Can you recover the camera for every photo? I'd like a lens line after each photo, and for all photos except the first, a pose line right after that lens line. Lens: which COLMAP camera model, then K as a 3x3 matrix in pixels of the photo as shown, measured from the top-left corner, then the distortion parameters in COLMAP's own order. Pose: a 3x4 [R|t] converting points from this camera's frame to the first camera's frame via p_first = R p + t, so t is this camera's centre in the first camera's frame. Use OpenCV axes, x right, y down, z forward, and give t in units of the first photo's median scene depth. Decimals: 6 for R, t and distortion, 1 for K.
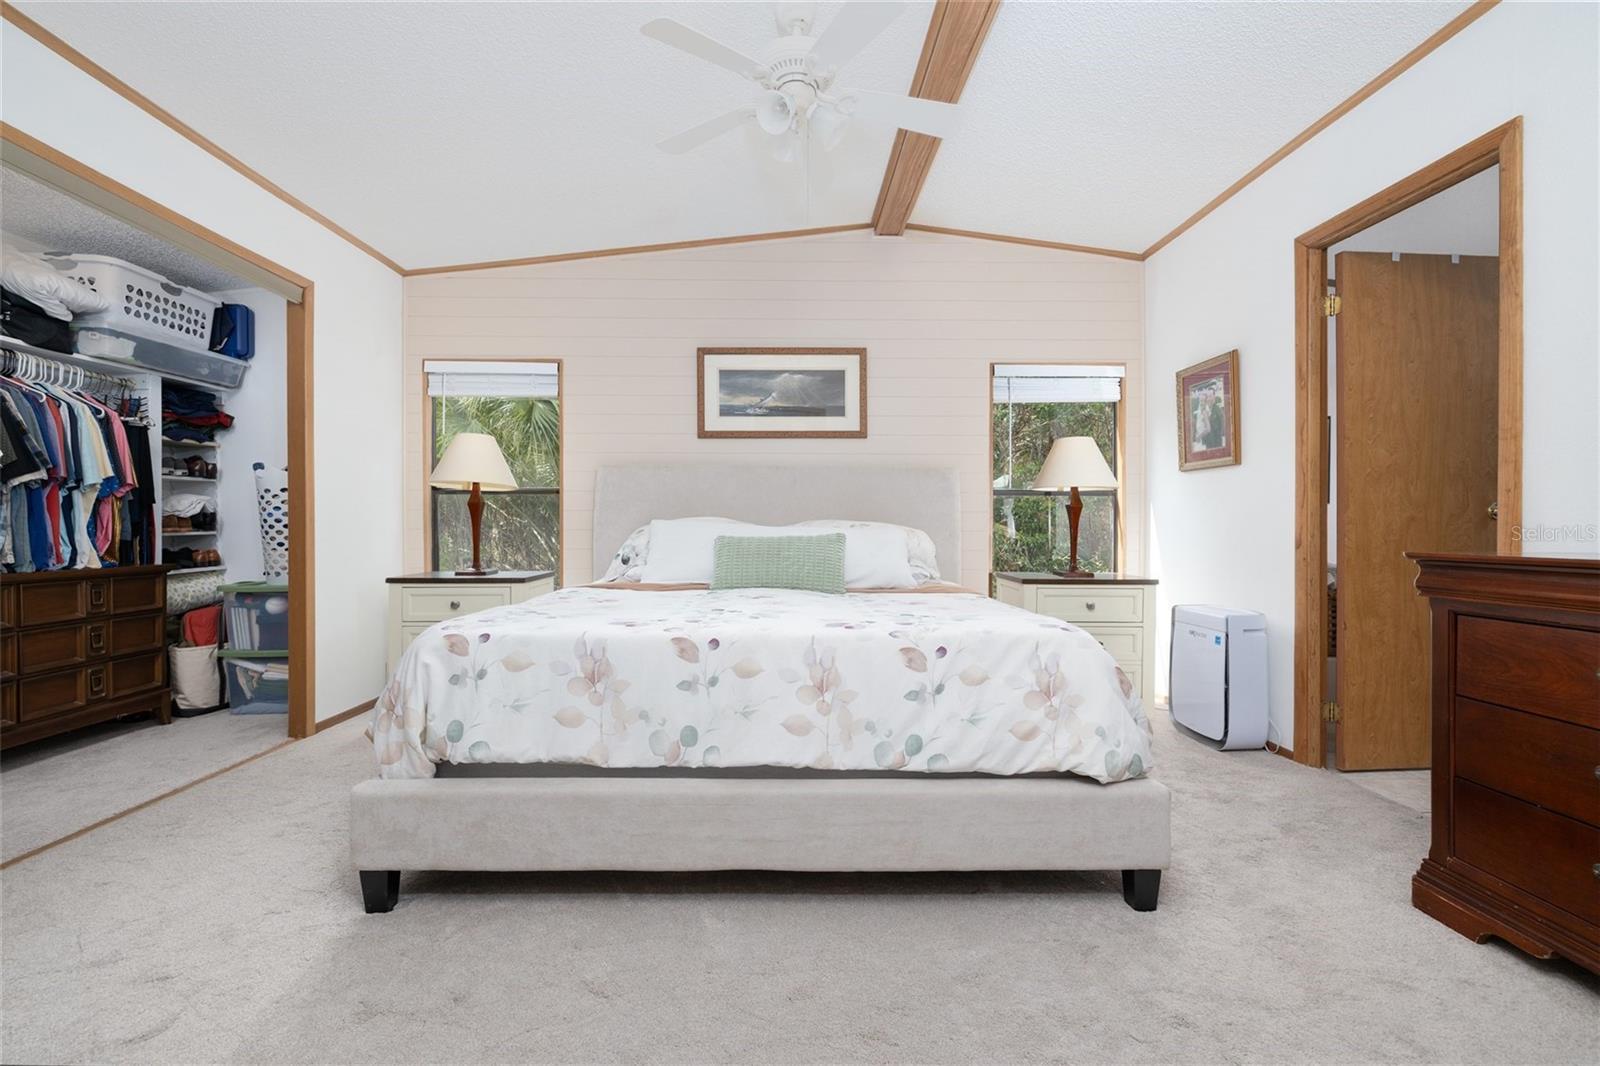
lens RADIAL K [[675.9, 0, 800.0], [0, 675.9, 533.0], [0, 0, 1]] dist [0.001911, -0.000133]
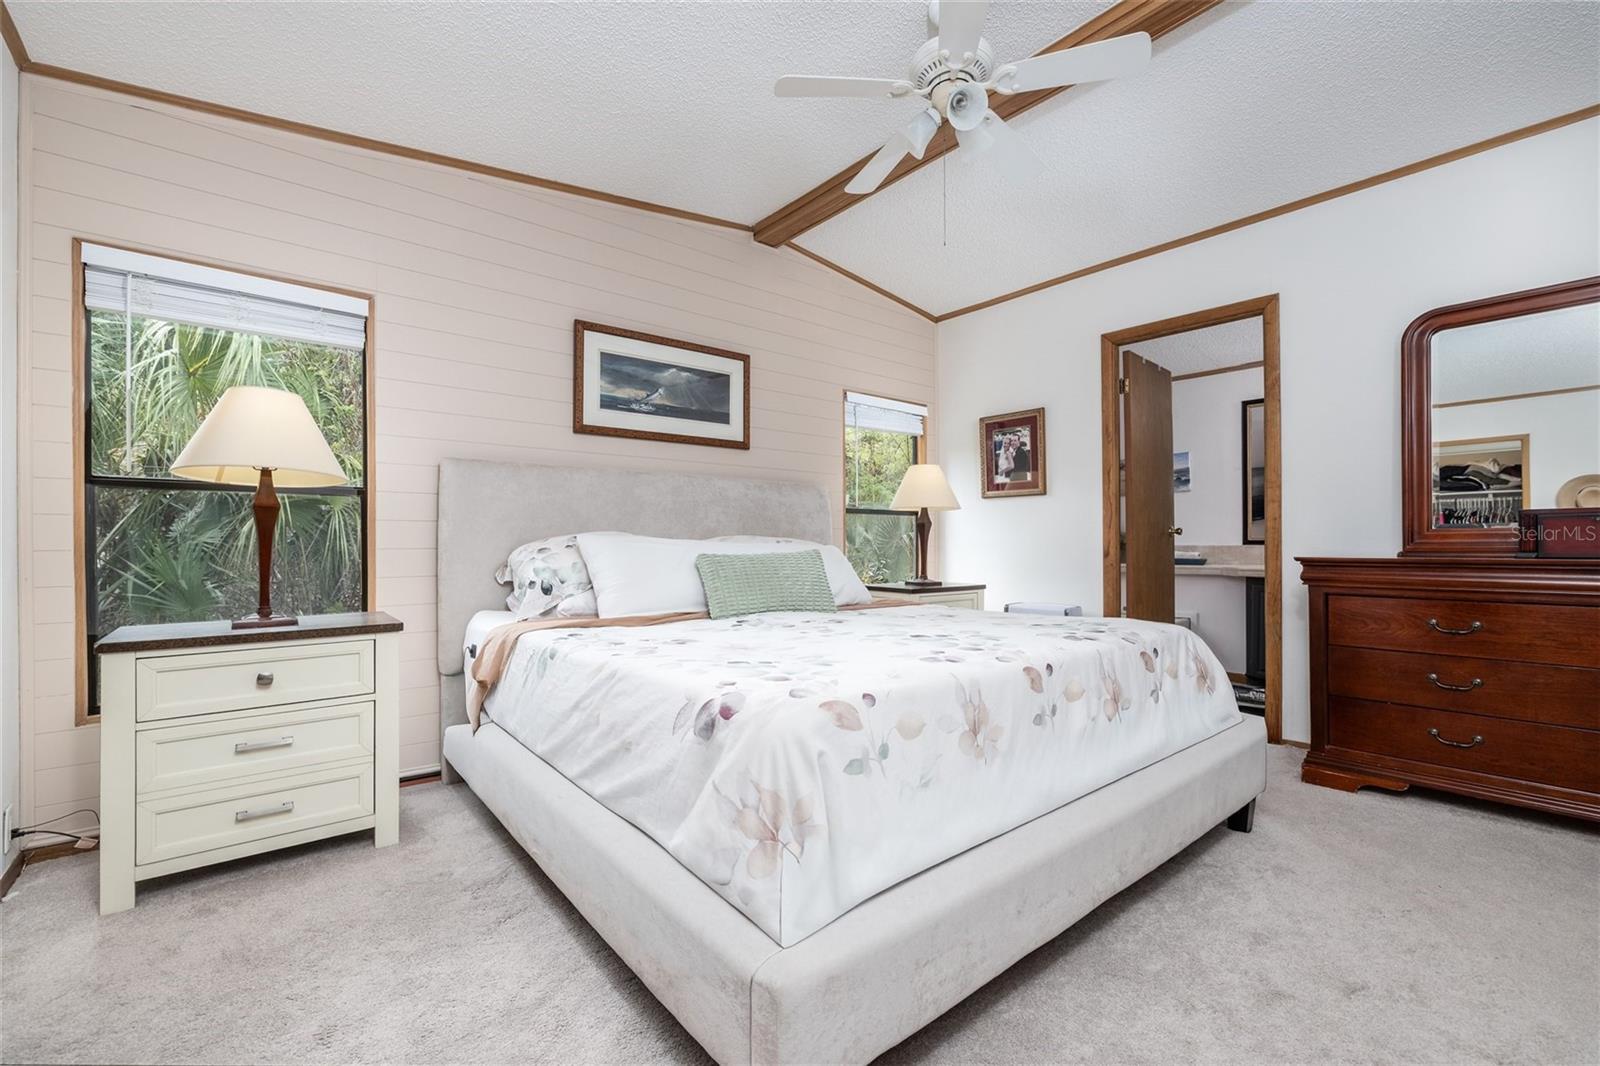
lens RADIAL K [[671.1, 0, 796.7], [0, 671.1, 533.2], [0, 0, 1]] dist [0.001938, 0.000623]
pose [[0.786258, 0.006087, 0.617868, -0.441400], [0.009914, 0.999698, -0.022464, -0.001526], [-0.617819, 0.023788, 0.785960, 0.226408]]
